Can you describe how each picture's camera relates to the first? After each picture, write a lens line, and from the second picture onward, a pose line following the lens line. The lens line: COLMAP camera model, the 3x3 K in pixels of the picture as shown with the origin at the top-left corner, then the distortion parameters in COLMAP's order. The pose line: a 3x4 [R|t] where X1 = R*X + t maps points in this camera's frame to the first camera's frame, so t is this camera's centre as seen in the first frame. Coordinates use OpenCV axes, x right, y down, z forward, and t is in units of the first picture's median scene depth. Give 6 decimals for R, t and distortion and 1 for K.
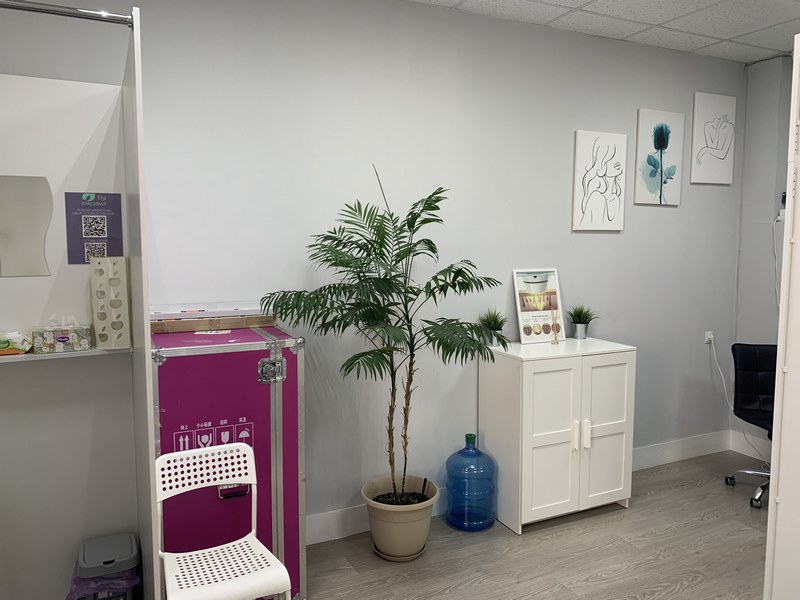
lens RADIAL K [[608.6, 0, 393.7], [0, 608.6, 301.2], [0, 0, 1]] dist [-0.000965, 0.001649]
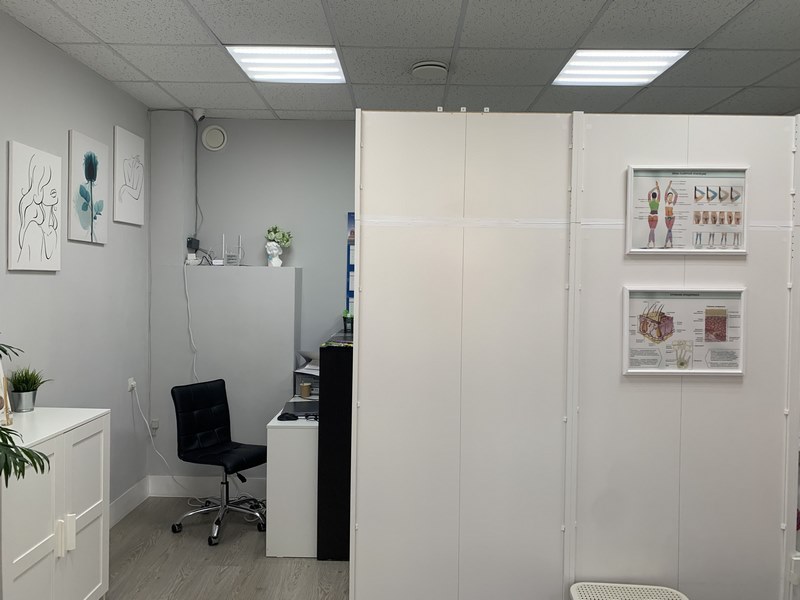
lens RADIAL K [[608.6, 0, 406.8], [0, 608.6, 296.5], [0, 0, 1]] dist [-0.000965, 0.001649]
pose [[0.449381, -0.018418, 0.893150, -0.151782], [0.077661, 0.996808, -0.018519, -0.029435], [-0.889958, 0.077685, 0.449377, 0.208125]]
